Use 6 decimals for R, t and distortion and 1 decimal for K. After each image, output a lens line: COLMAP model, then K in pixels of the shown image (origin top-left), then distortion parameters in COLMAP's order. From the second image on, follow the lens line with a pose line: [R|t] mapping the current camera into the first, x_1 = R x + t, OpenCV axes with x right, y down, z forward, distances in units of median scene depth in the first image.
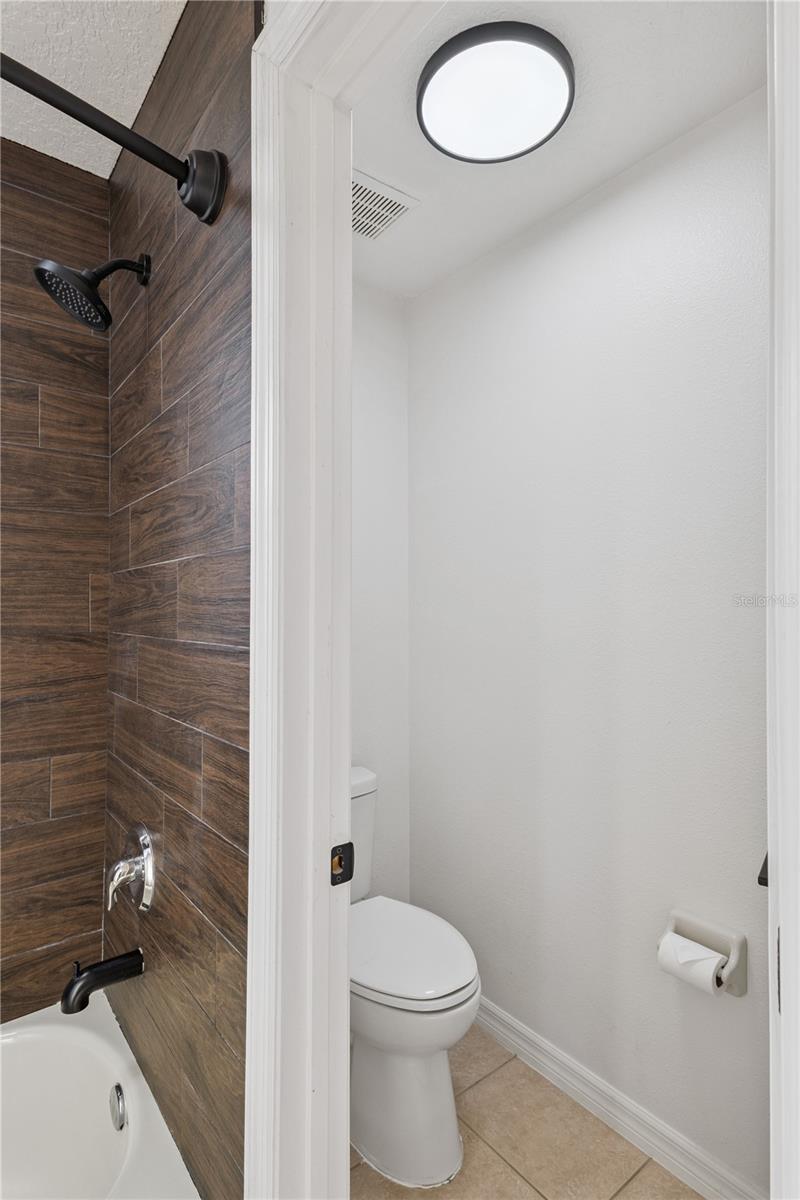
lens RADIAL K [[617.1, 0, 402.8], [0, 617.1, 602.7], [0, 0, 1]] dist [0.023234, 0.000488]
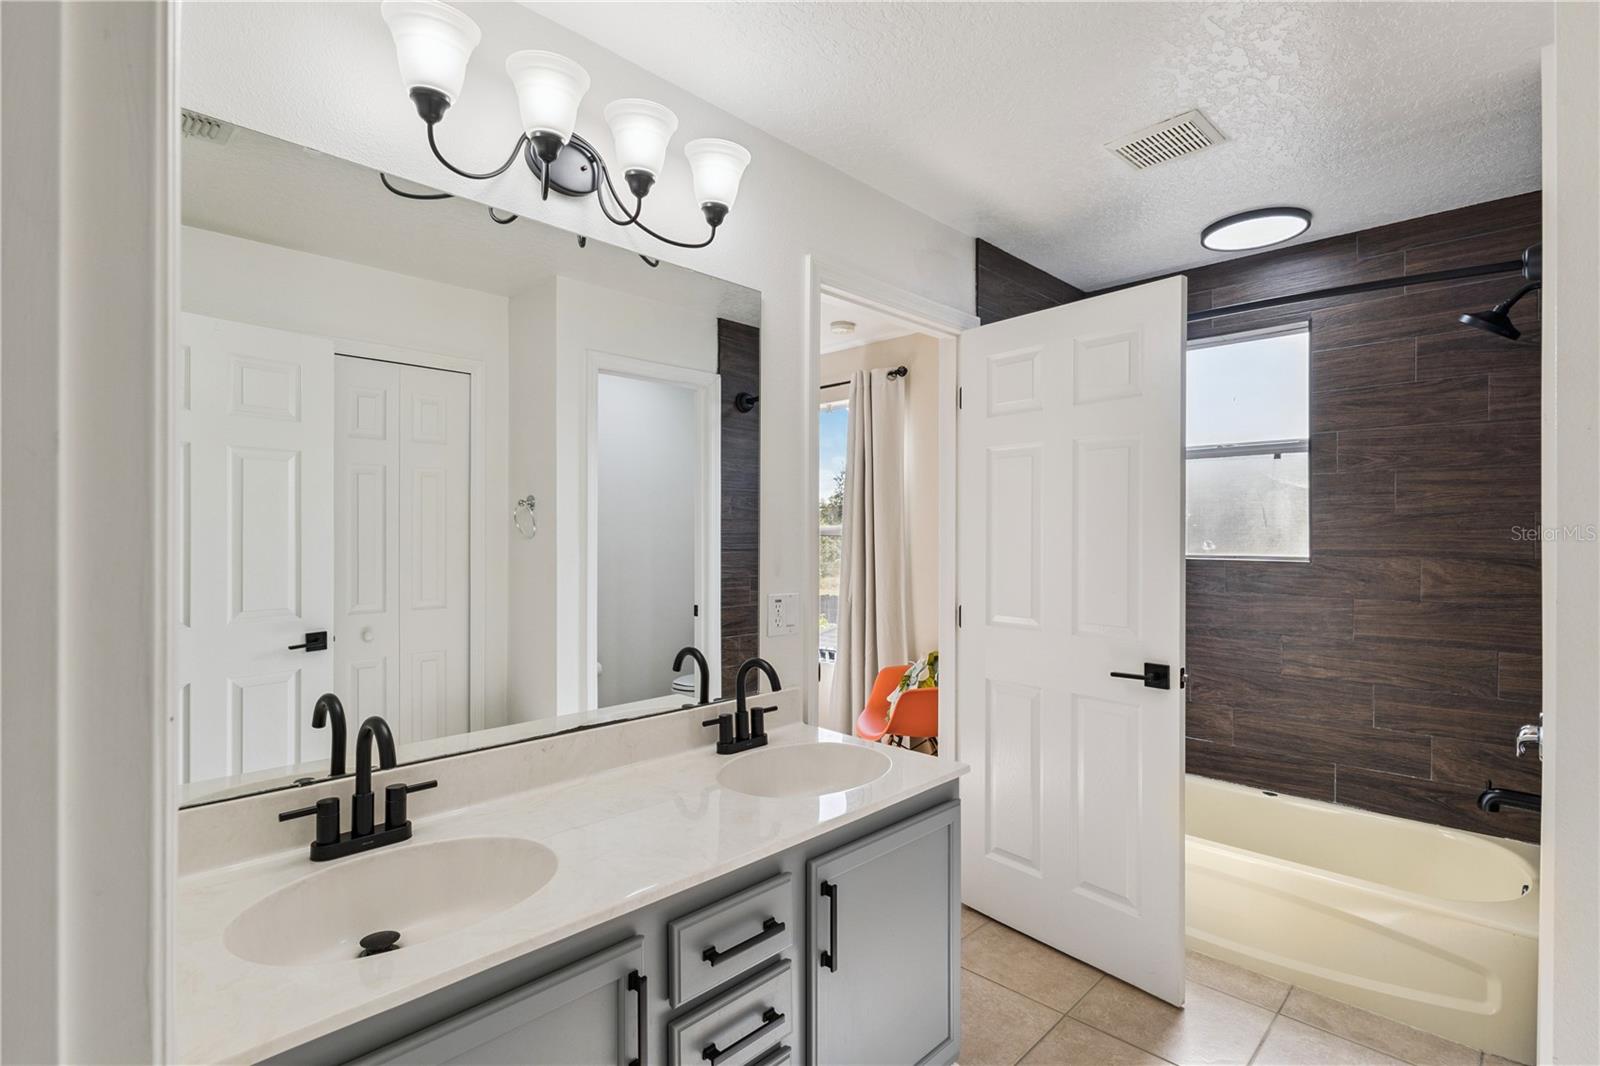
lens RADIAL K [[775.5, 0, 807.2], [0, 775.5, 536.9], [0, 0, 1]] dist [0.000676, -0.000181]
pose [[0.126096, 0.002343, -0.992015, 0.895387], [0.002146, 0.999994, 0.002635, -0.004437], [0.992016, -0.002461, 0.126090, -0.674331]]
